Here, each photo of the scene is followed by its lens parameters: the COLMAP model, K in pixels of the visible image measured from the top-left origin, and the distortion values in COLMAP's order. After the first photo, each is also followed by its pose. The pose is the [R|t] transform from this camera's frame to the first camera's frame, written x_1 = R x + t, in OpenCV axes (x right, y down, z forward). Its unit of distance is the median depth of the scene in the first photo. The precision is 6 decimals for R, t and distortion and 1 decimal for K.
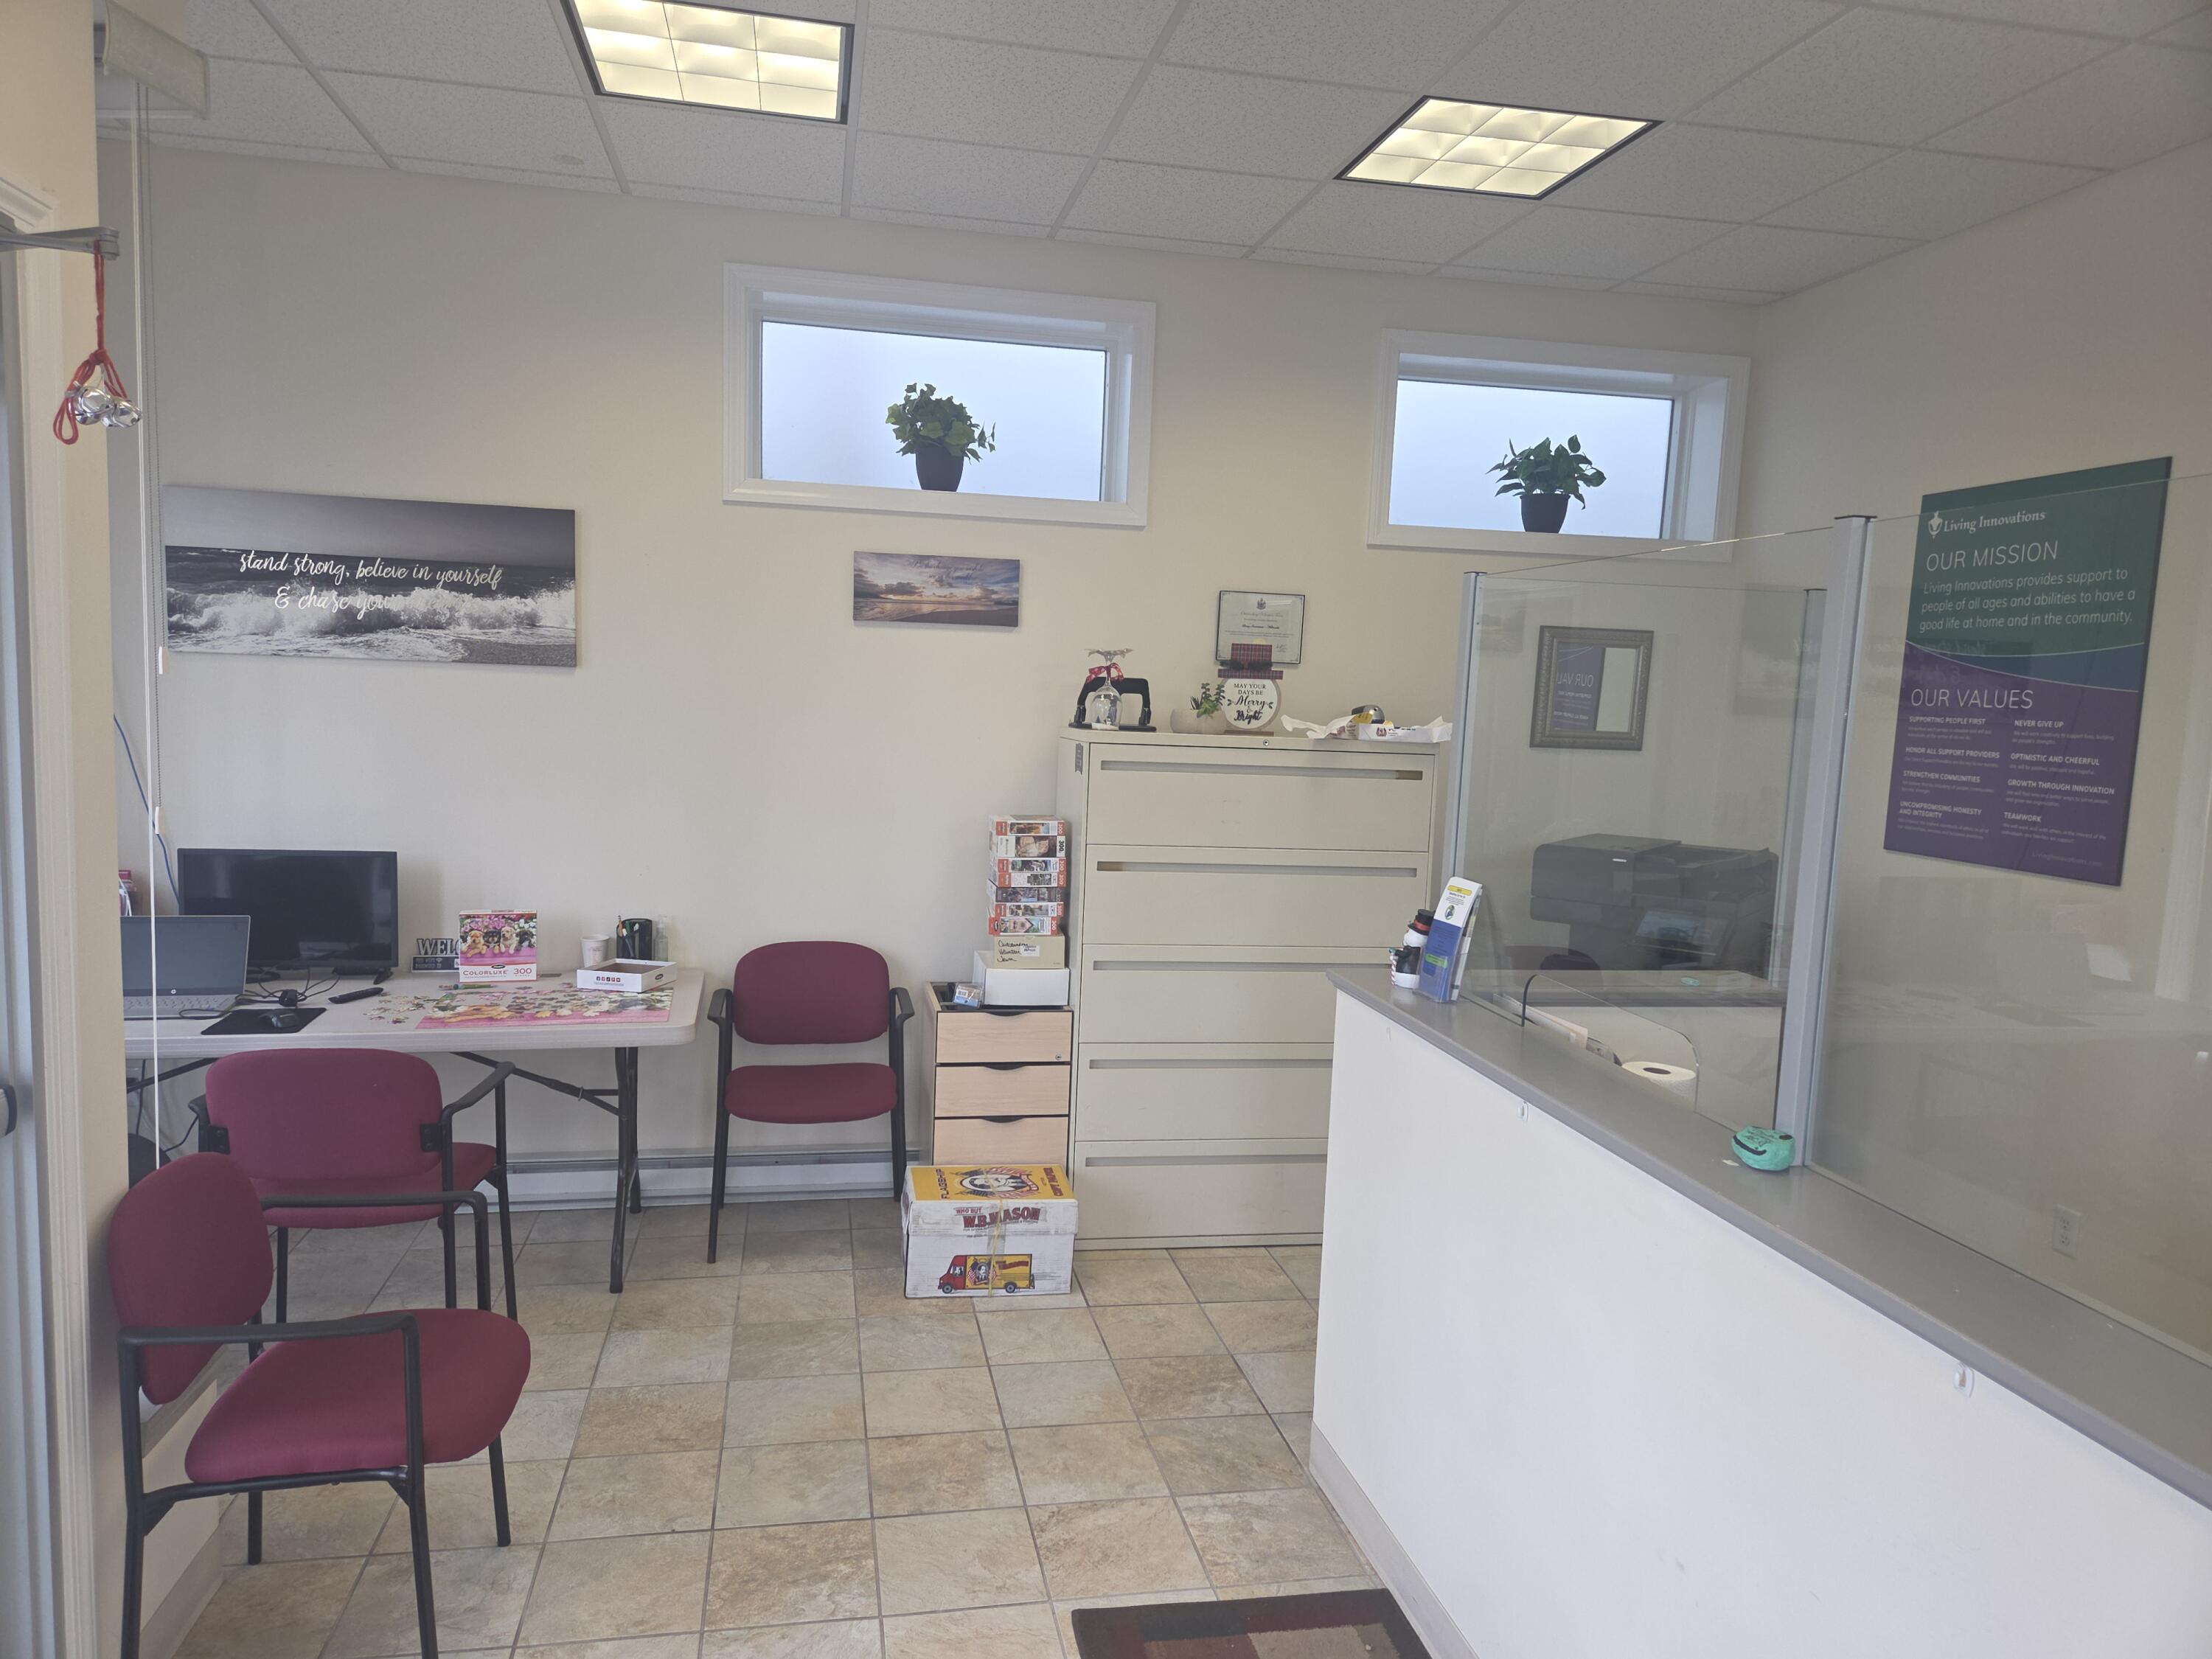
lens RADIAL K [[1482.8, 0, 1073.7], [0, 1482.8, 845.5], [0, 0, 1]] dist [0.071351, -0.048630]
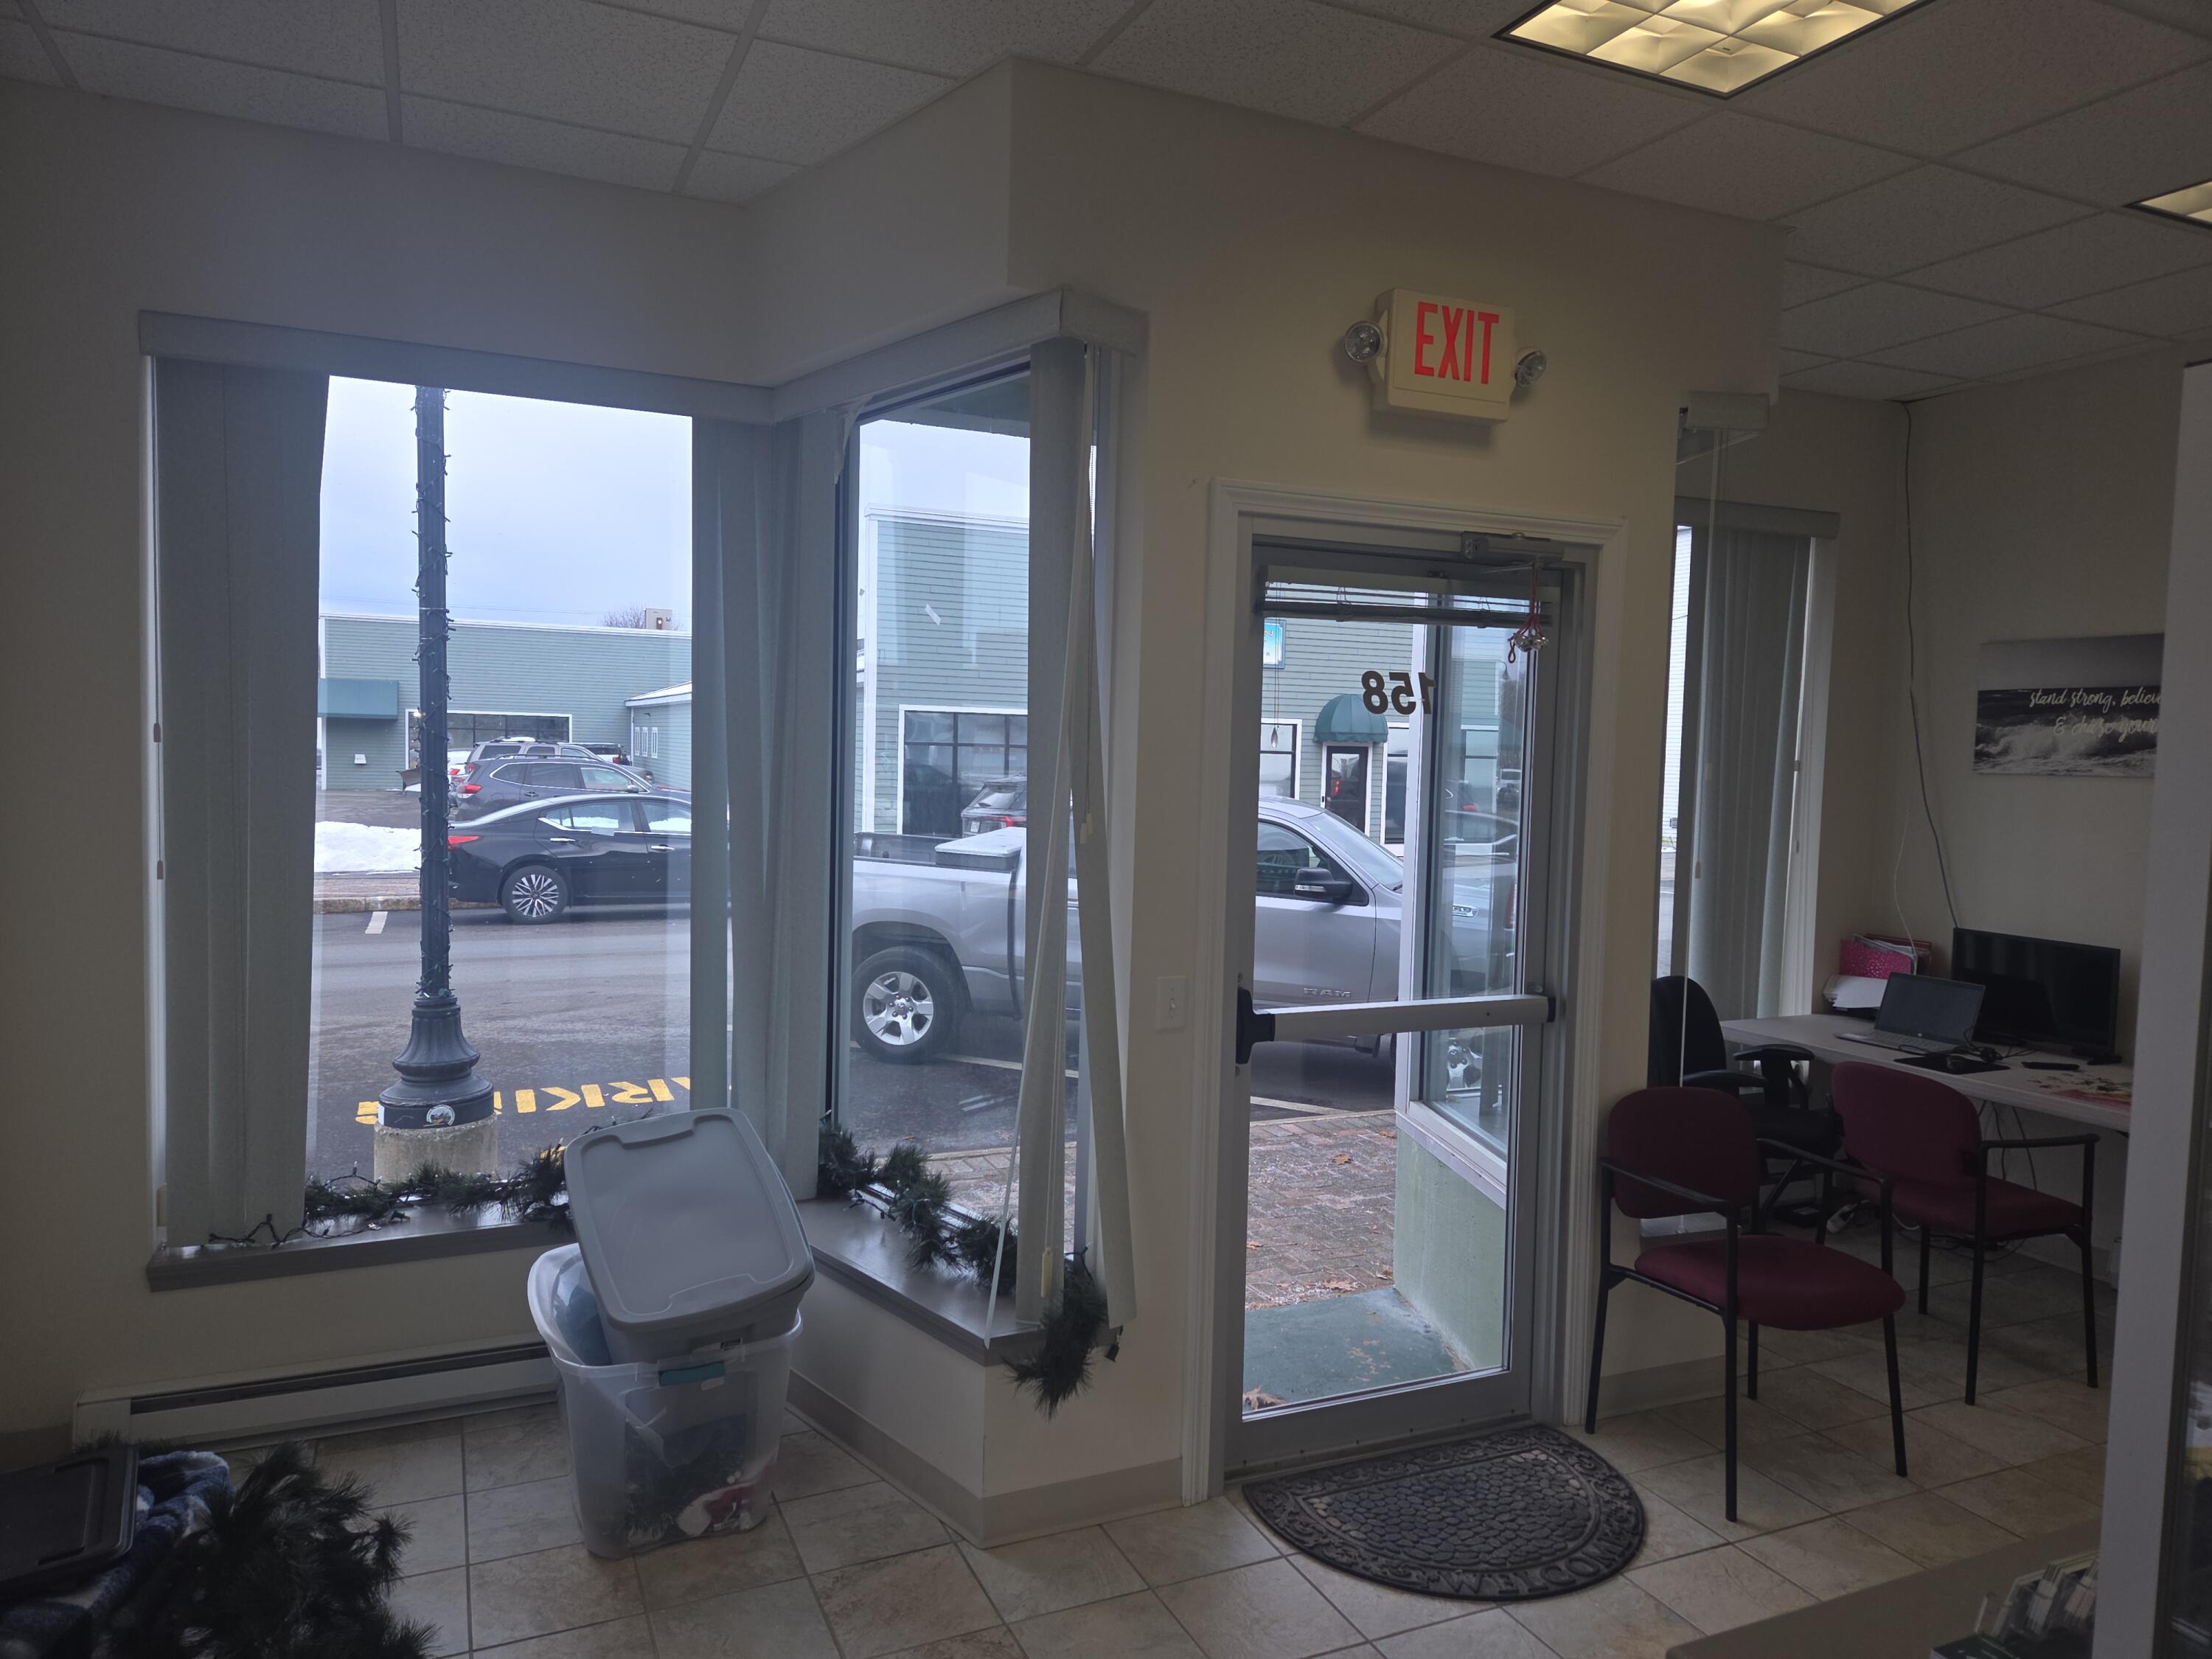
lens RADIAL K [[1482.8, 0, 1106.2], [0, 1482.8, 831.5], [0, 0, 1]] dist [0.071351, -0.048630]
pose [[0.242256, 0.023078, -0.969938, 0.448600], [-0.123397, 0.992331, -0.007210, 0.018224], [0.962333, 0.121434, 0.243246, 0.002222]]
